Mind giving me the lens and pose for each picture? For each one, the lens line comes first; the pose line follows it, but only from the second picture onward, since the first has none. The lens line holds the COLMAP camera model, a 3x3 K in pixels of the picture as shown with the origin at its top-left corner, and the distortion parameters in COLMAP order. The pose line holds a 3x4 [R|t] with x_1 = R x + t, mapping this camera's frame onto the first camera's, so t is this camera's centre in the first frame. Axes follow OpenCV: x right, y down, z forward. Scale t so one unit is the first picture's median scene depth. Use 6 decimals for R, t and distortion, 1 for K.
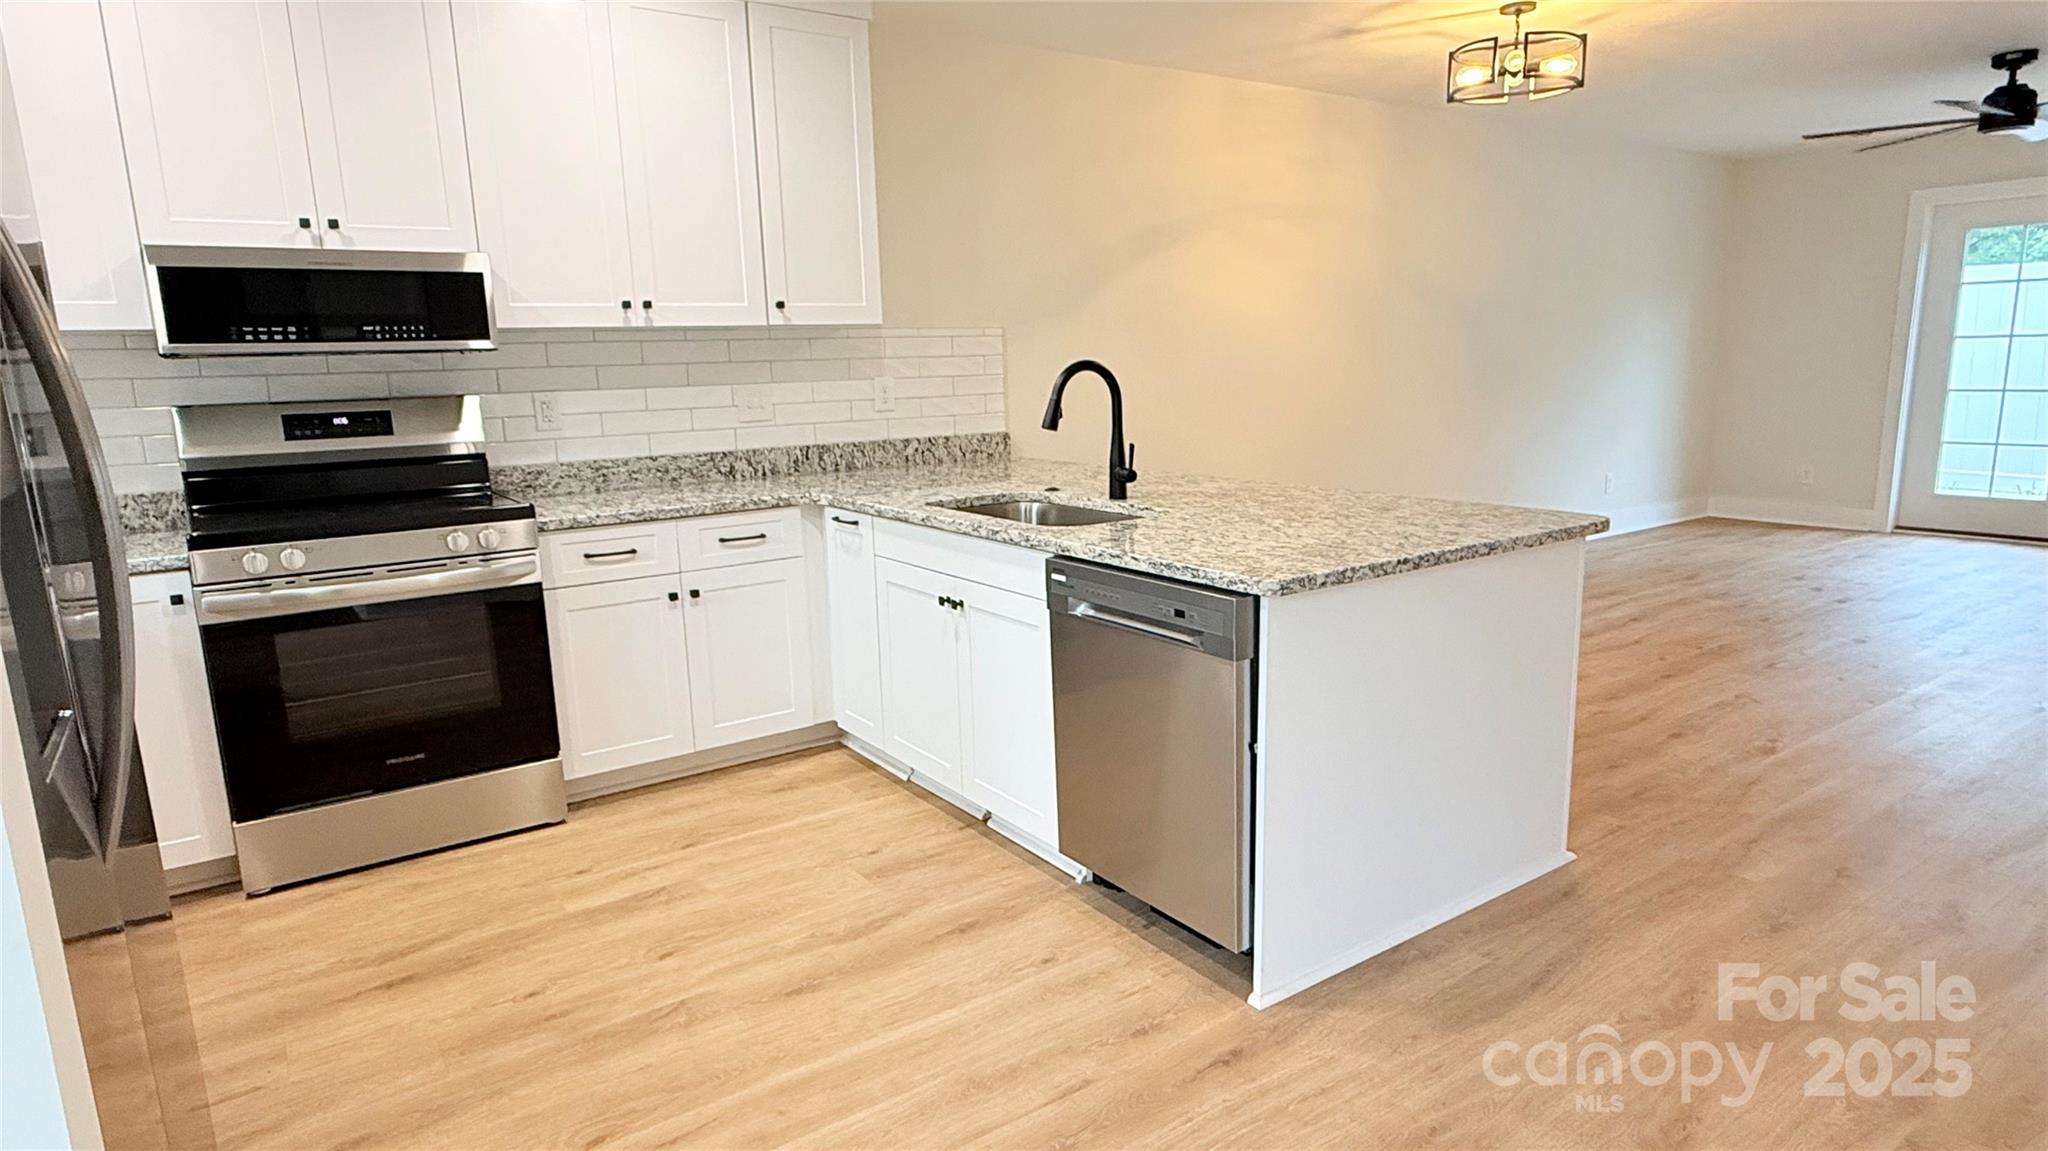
lens RADIAL K [[1153.9, 0, 1024.0], [0, 1153.9, 575.5], [0, 0, 1]] dist [0.004644, 0.001445]
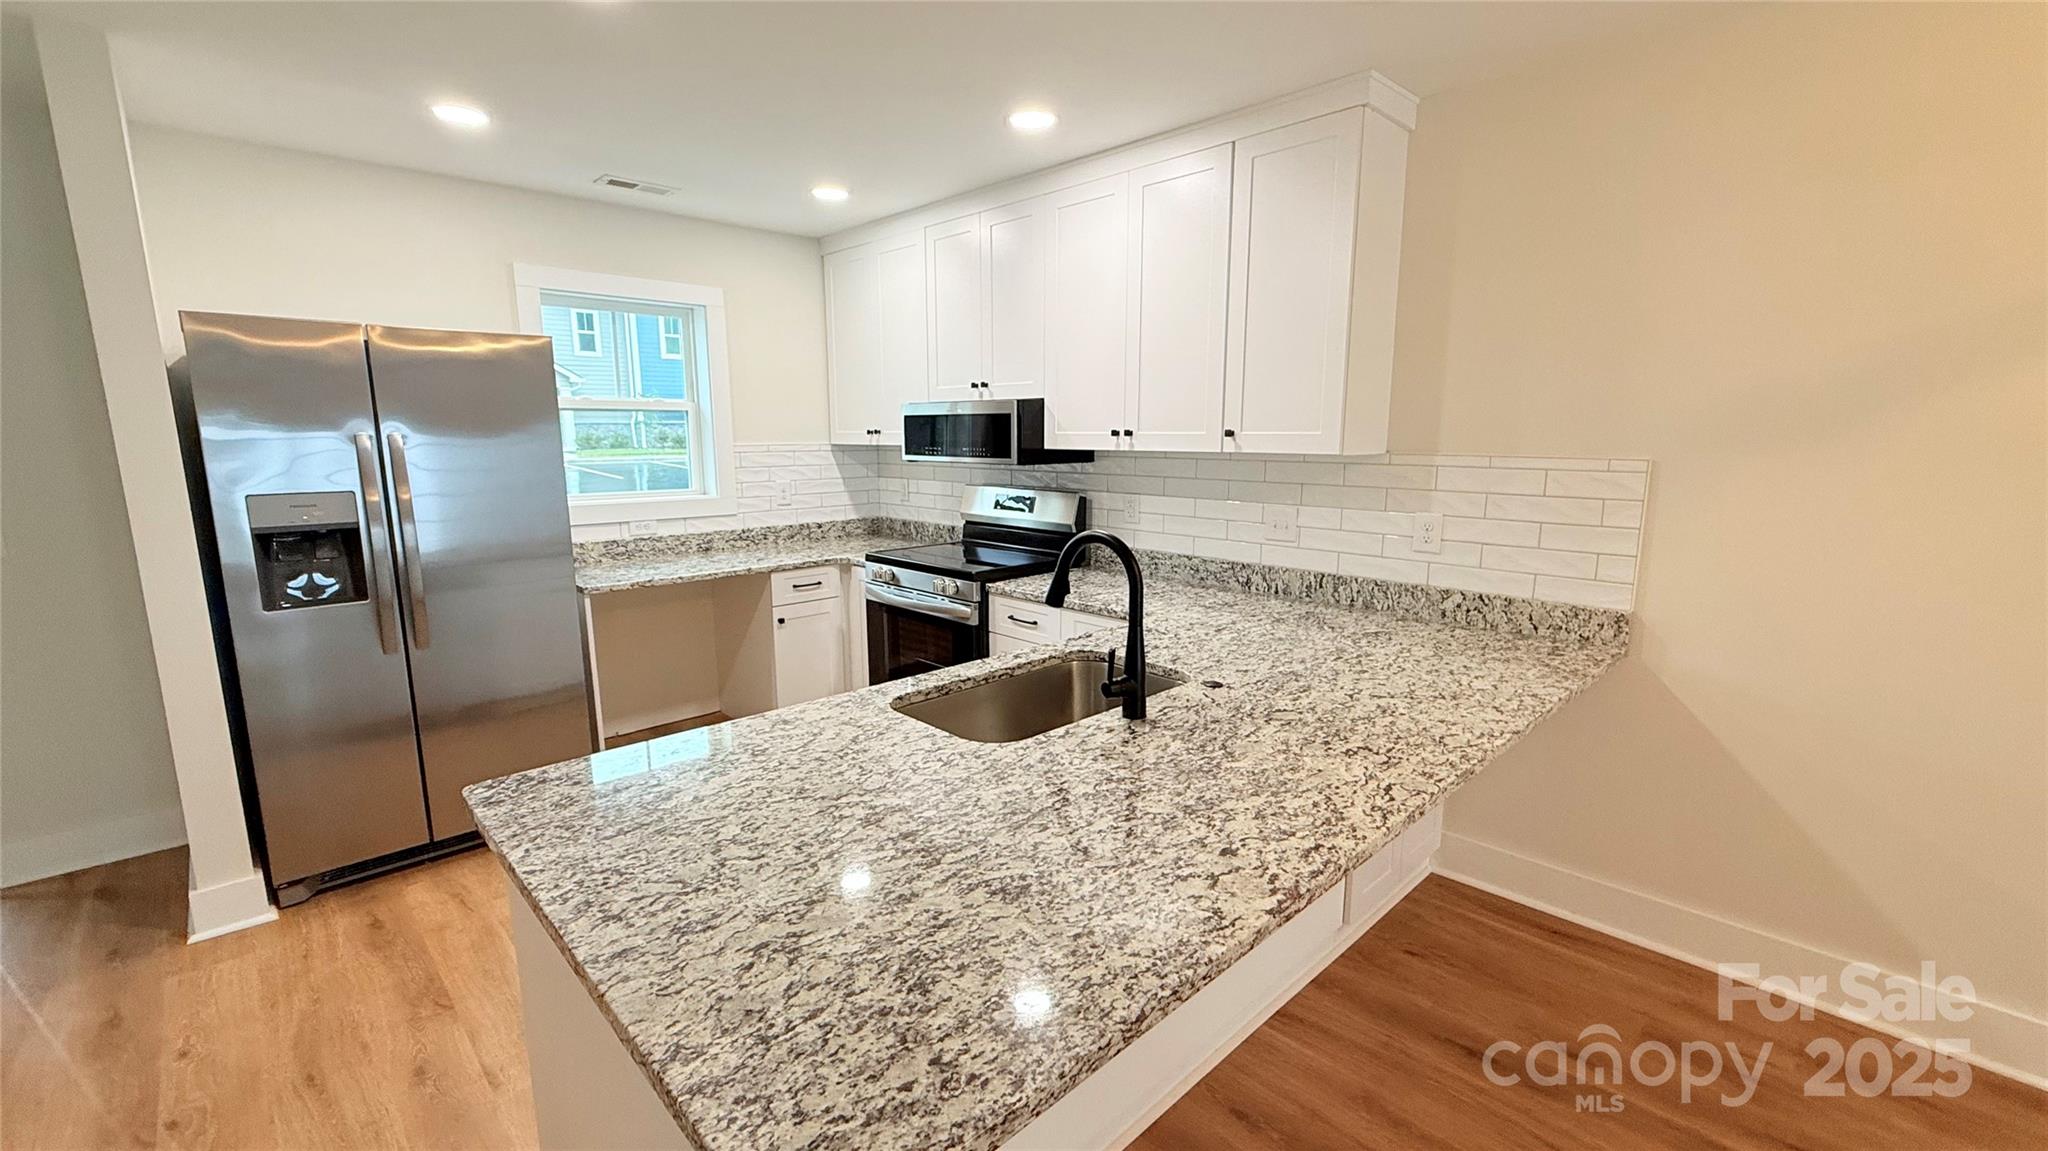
lens RADIAL K [[847.6, 0, 1024.0], [0, 847.6, 575.5], [0, 0, 1]] dist [0.000720, -0.000671]
pose [[0.154726, 0.195257, -0.968470, 0.541391], [-0.188072, 0.968171, 0.165150, -0.214392], [0.969891, 0.156589, 0.186524, 0.746655]]
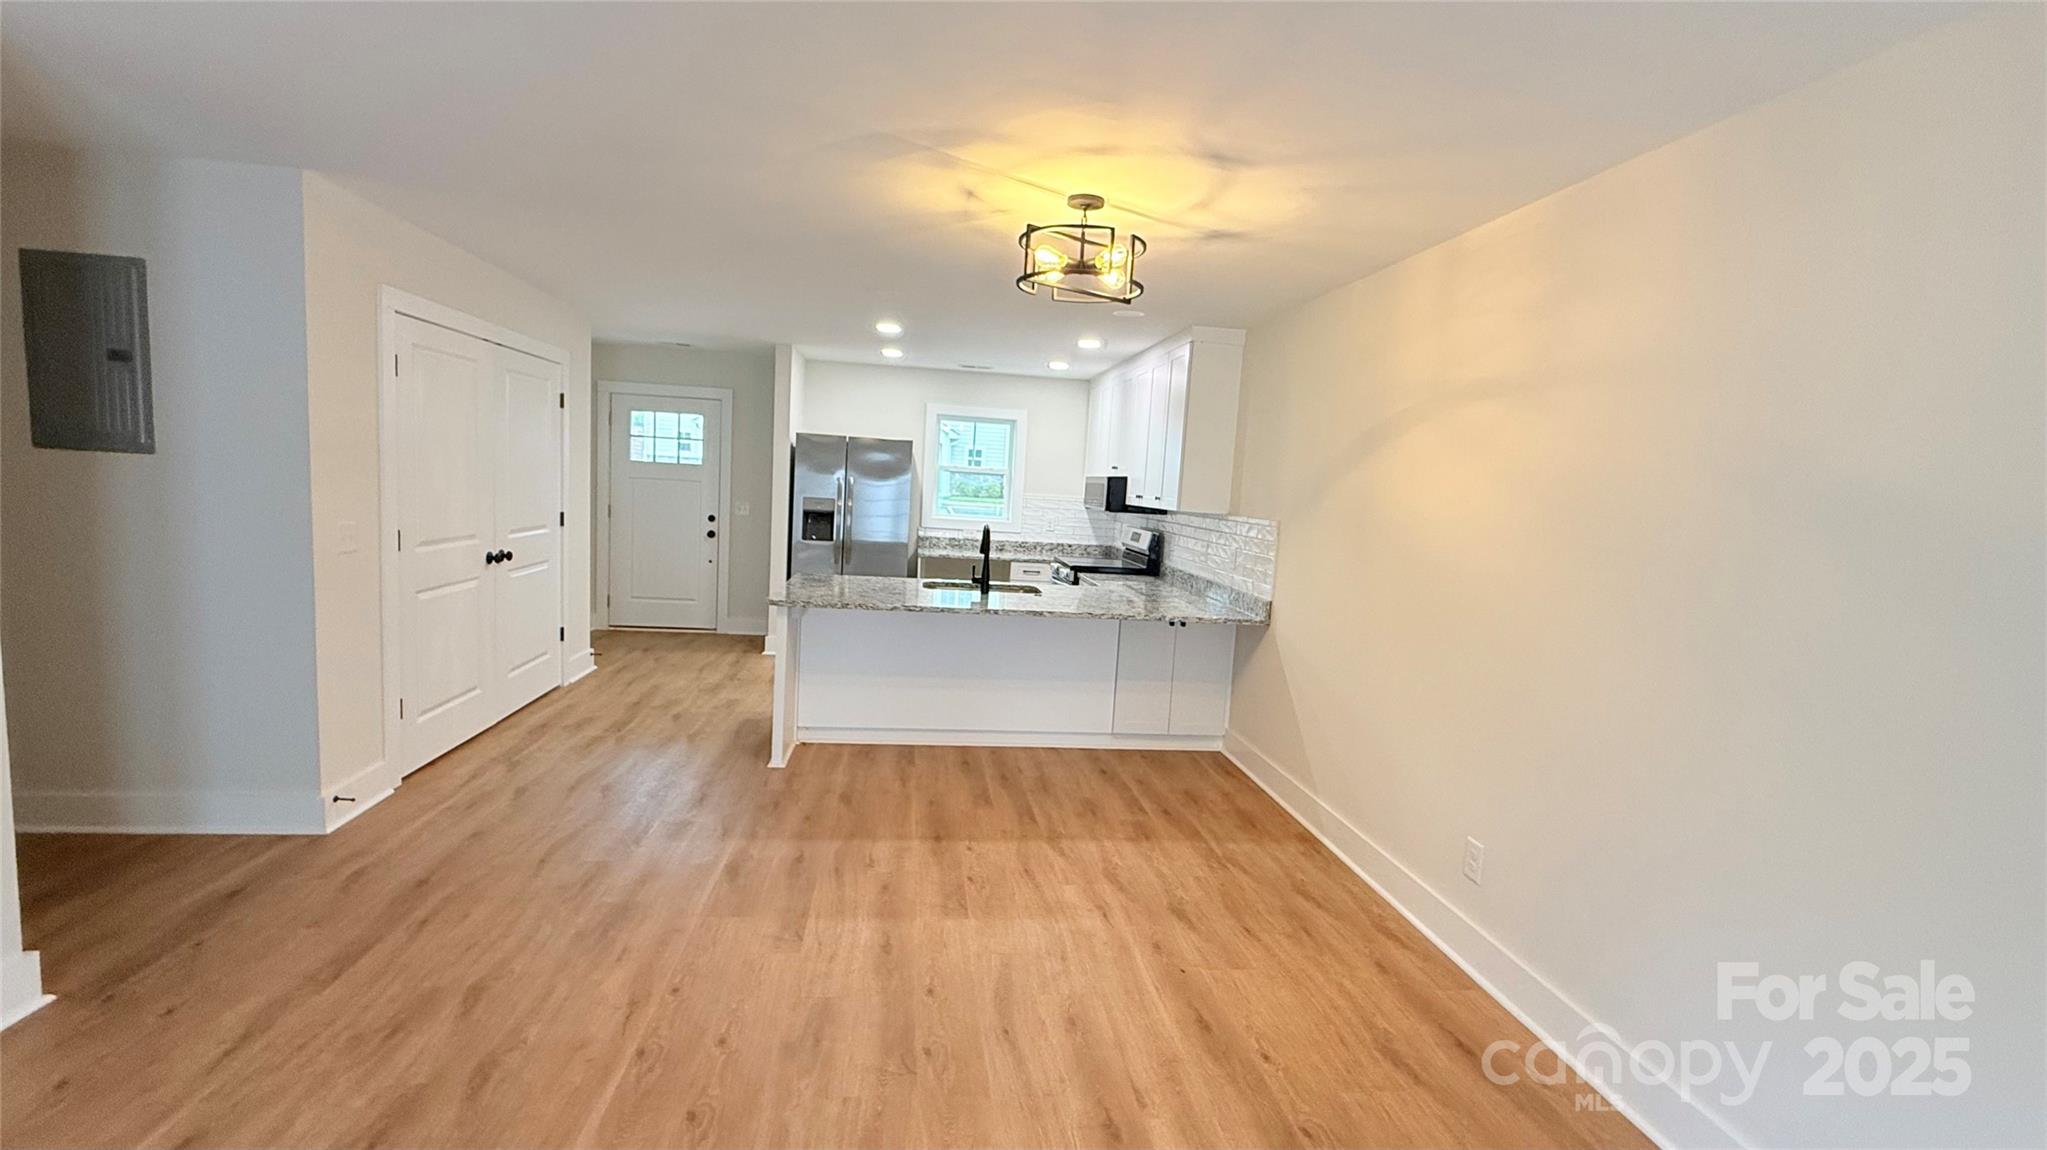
lens RADIAL K [[873.0, 0, 1023.5], [0, 873.0, 575.0], [0, 0, 1]] dist [0.003527, 0.000307]
pose [[-0.466672, 0.094063, -0.879414, 1.271142], [-0.209769, 0.954184, 0.213377, -0.400106], [0.859194, 0.284051, -0.425559, 1.558437]]
